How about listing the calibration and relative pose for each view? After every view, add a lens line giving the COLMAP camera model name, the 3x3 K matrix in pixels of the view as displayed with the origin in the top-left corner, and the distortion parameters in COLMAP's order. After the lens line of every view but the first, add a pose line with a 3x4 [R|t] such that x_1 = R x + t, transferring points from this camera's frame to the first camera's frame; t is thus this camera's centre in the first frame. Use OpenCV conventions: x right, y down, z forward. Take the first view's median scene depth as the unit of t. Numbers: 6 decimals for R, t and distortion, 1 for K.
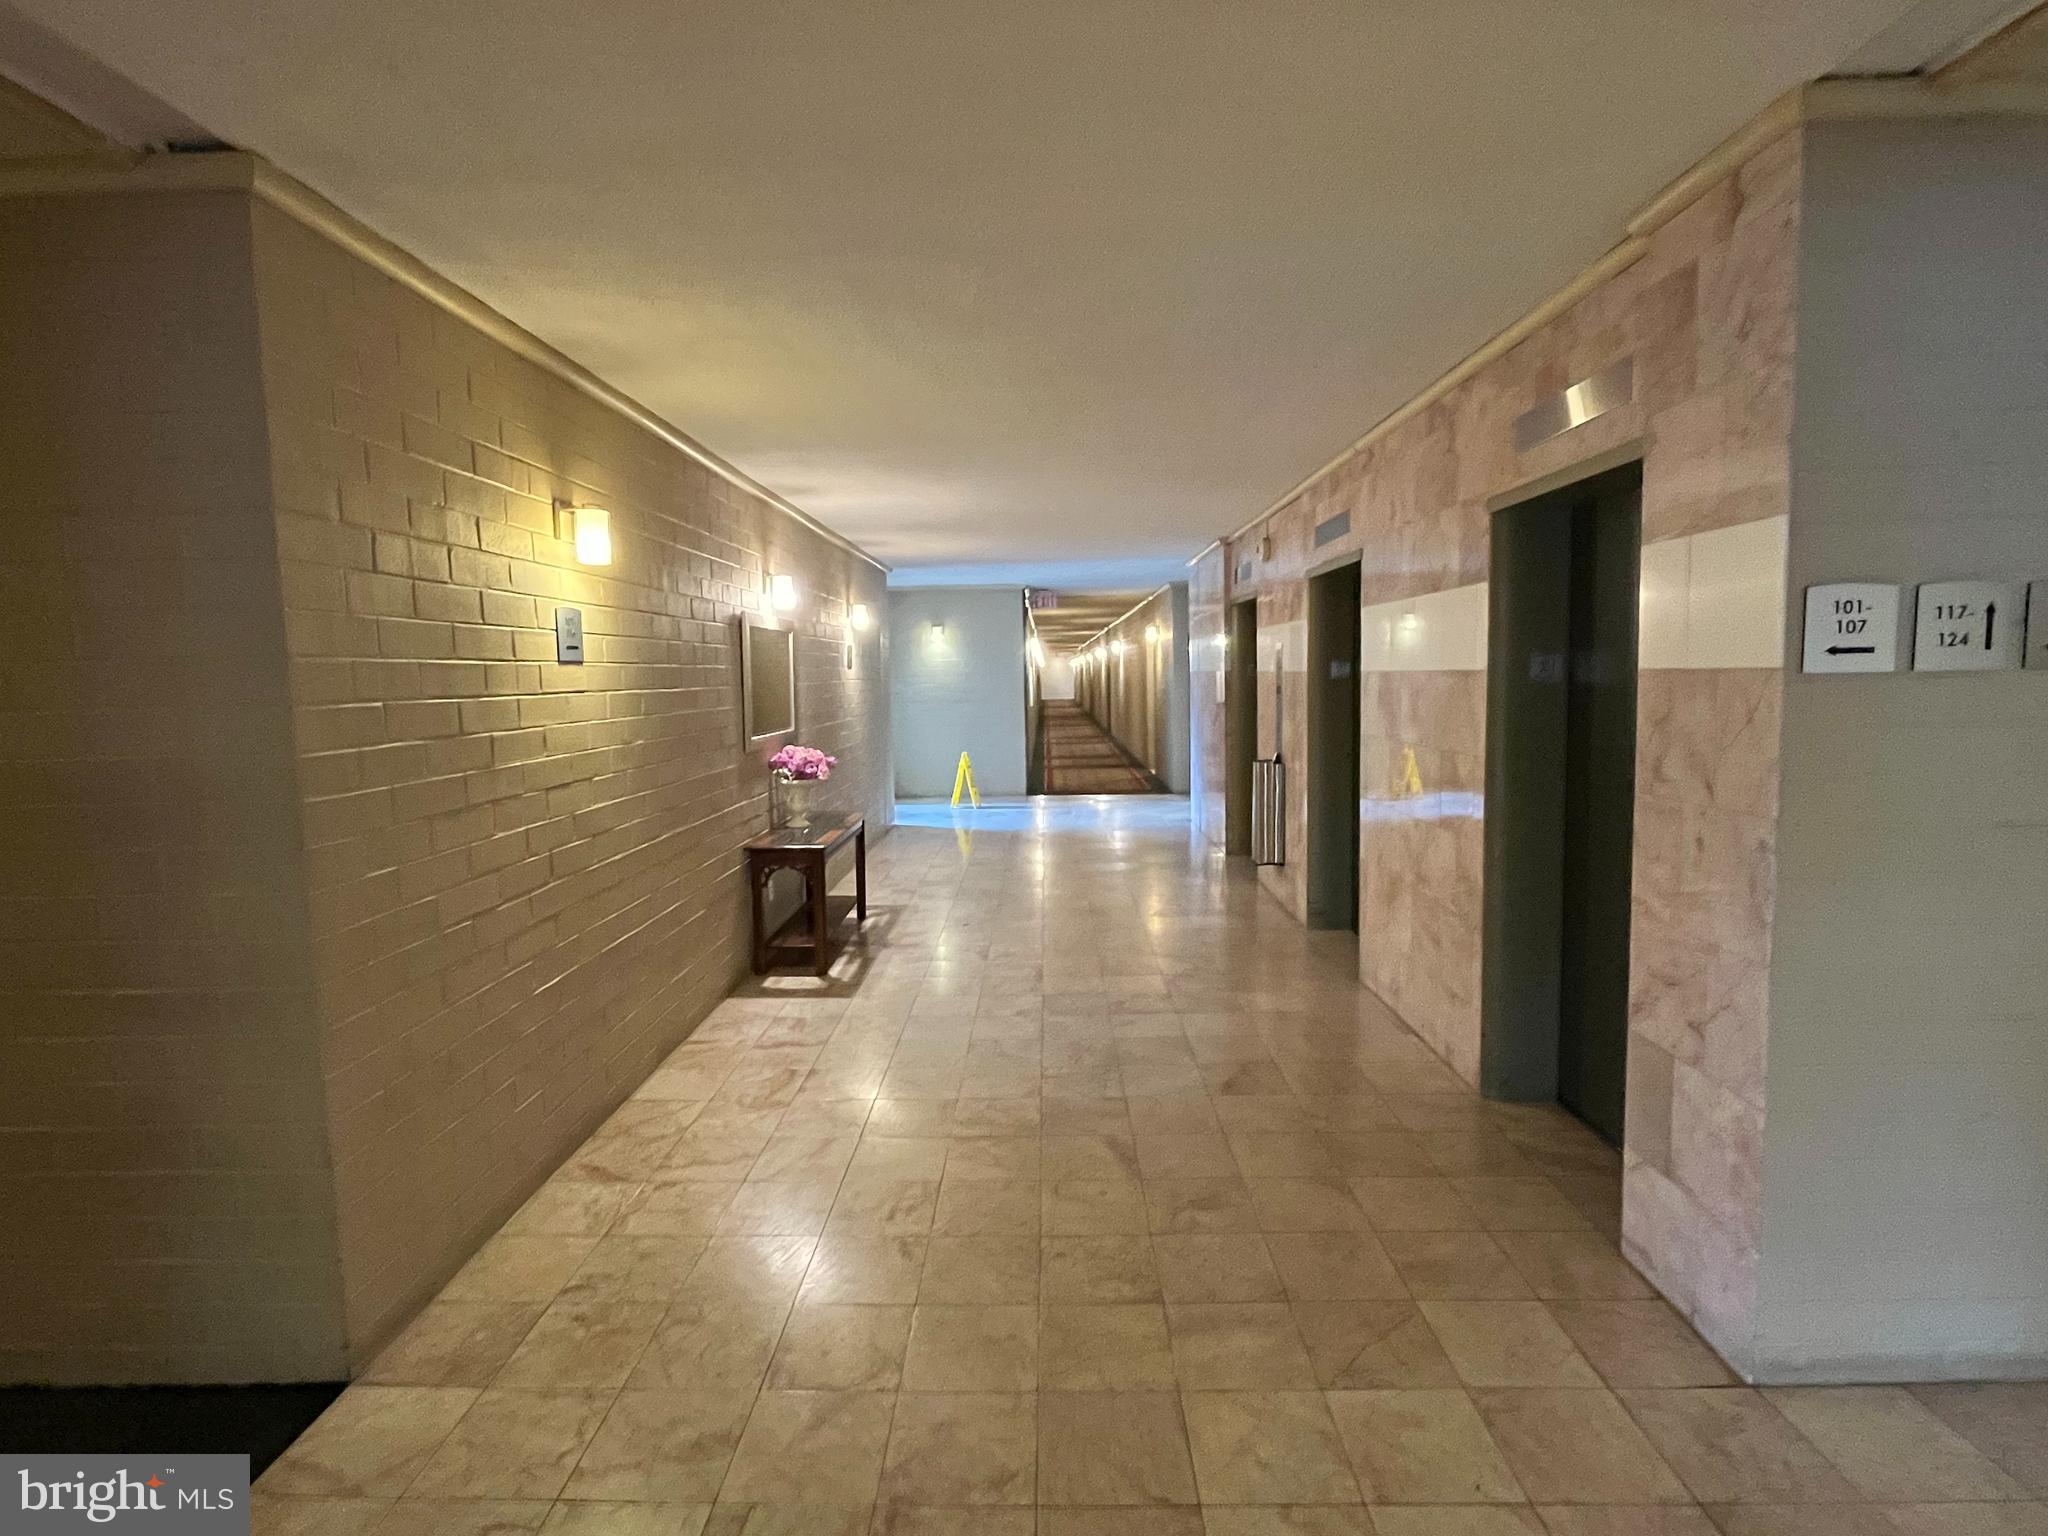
lens RADIAL K [[1046.0, 0, 1017.2], [0, 1046.0, 766.2], [0, 0, 1]] dist [0.000499, -0.000024]
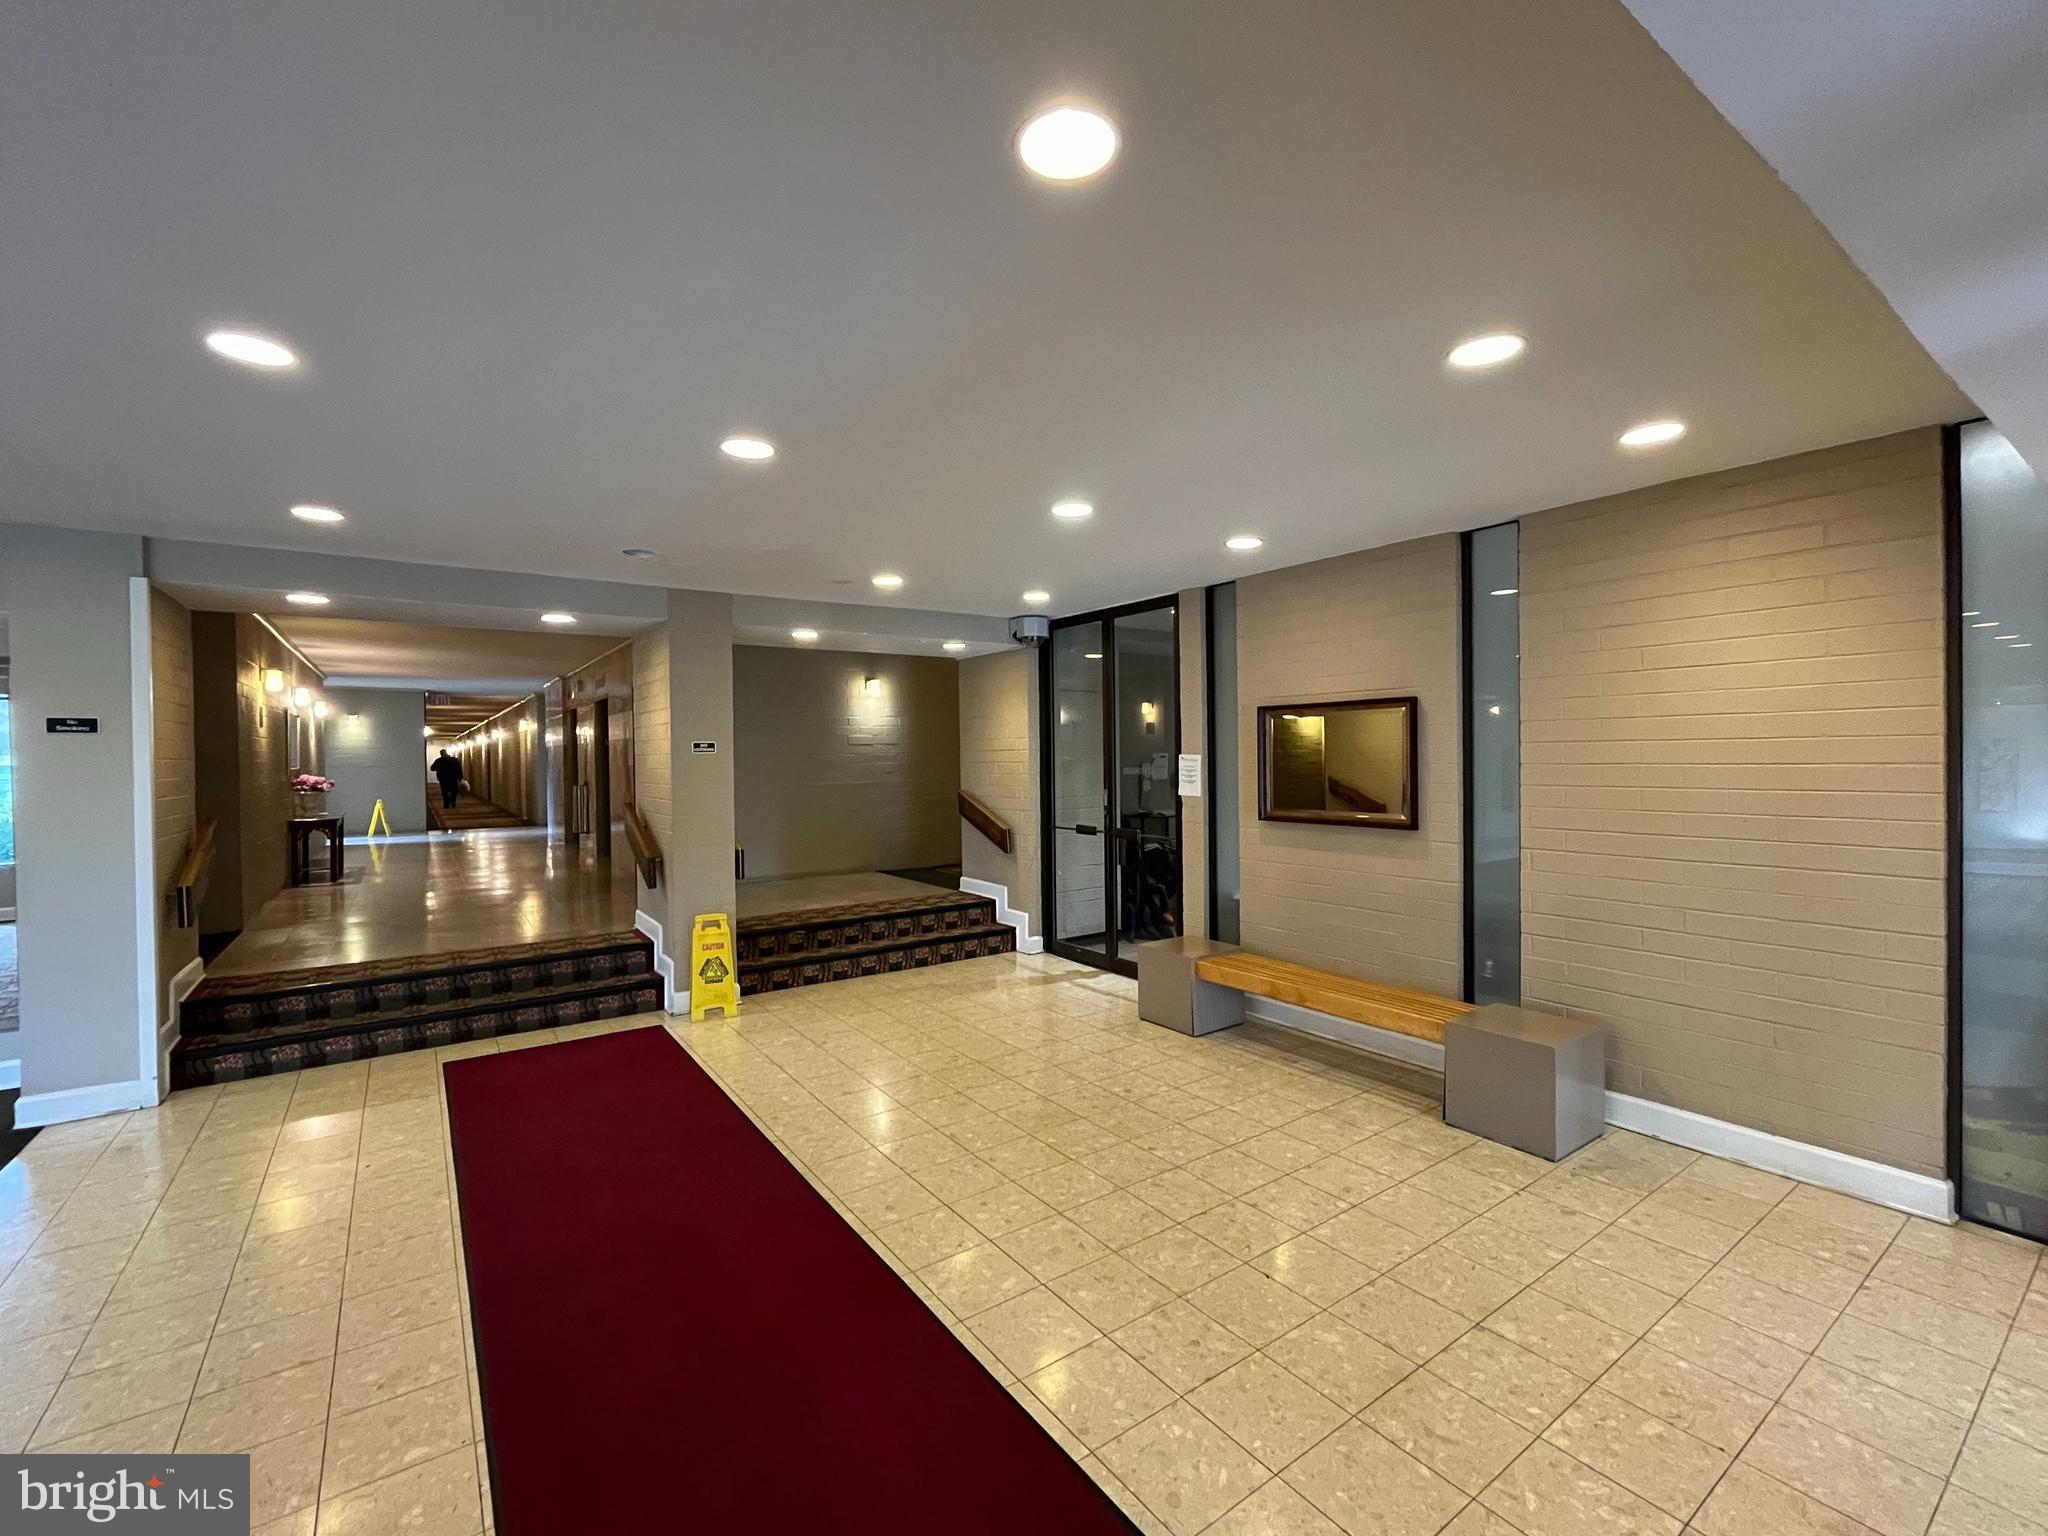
lens RADIAL K [[886.7, 0, 1016.4], [0, 886.7, 778.0], [0, 0, 1]] dist [-0.019973, -0.000194]
pose [[0.809406, 0.002395, 0.587245, -0.043948], [0.041673, 0.997236, -0.061505, 0.061492], [-0.585769, 0.074255, 0.807069, -0.472856]]
